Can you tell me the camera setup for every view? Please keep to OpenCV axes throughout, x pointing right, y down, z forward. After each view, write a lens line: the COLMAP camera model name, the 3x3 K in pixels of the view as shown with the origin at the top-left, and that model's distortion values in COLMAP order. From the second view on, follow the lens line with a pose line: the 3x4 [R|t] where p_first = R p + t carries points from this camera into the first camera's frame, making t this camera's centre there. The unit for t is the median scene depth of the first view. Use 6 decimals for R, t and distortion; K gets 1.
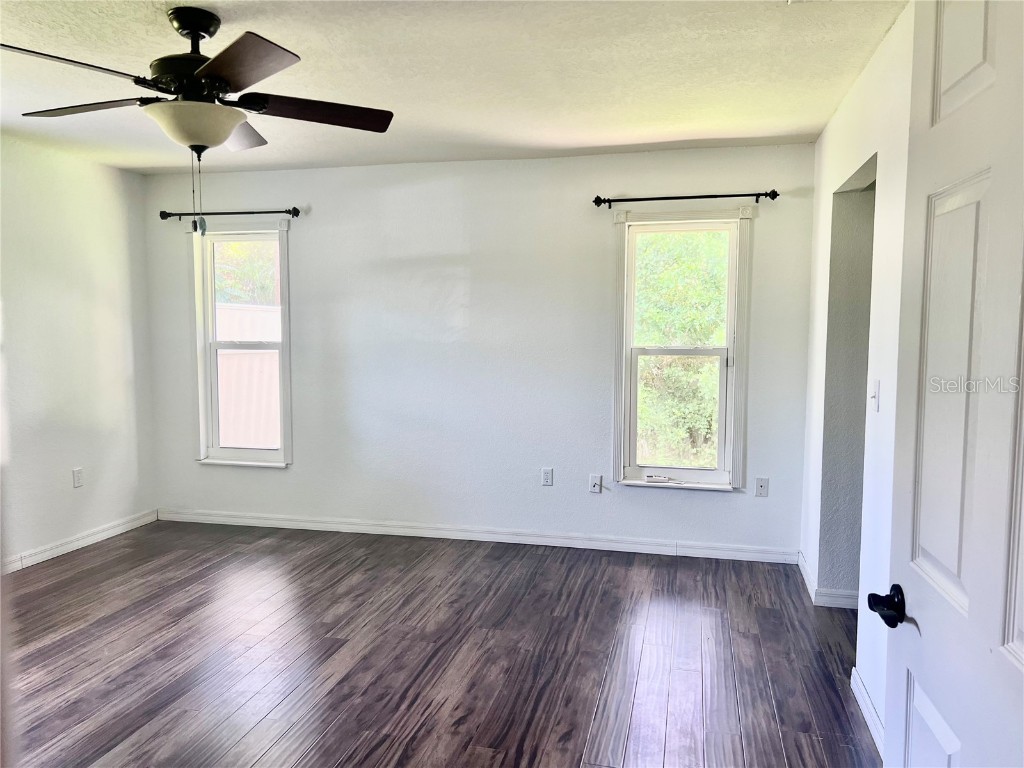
lens RADIAL K [[772.1, 0, 509.7], [0, 772.1, 386.0], [0, 0, 1]] dist [0.047629, -0.044514]
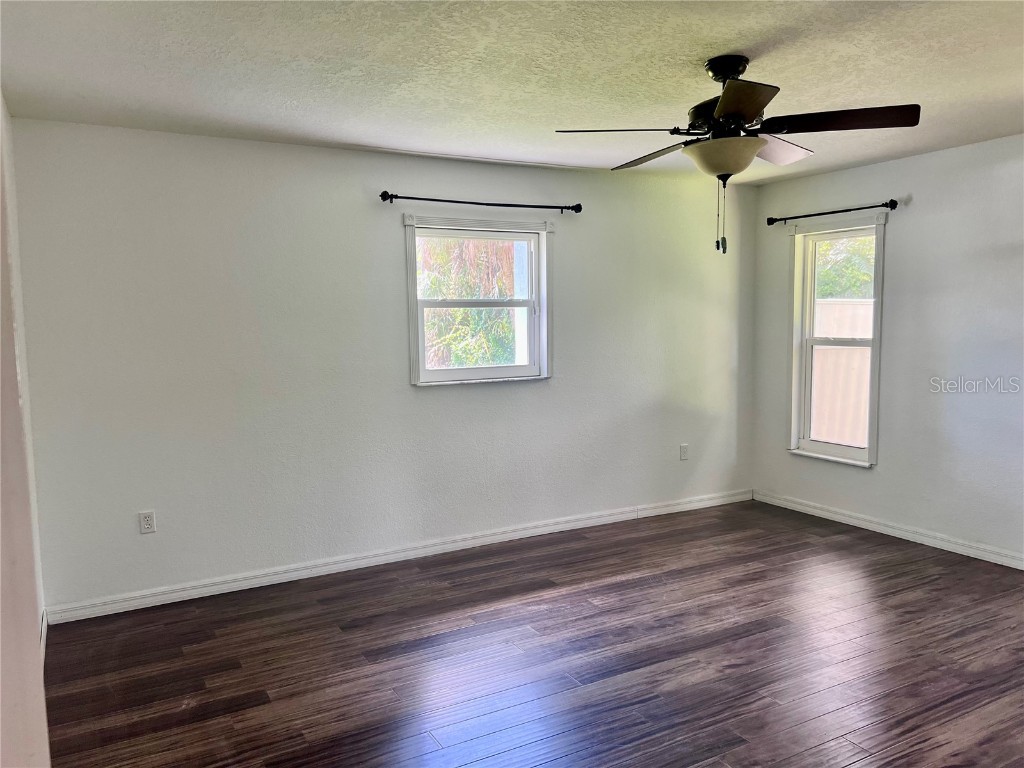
lens RADIAL K [[772.1, 0, 510.6], [0, 772.1, 383.6], [0, 0, 1]] dist [0.047629, -0.044514]
pose [[0.682048, 0.054348, -0.729285, 0.138723], [-0.045165, 0.998462, 0.032167, -0.014593], [0.729912, 0.010998, 0.683453, -0.002761]]
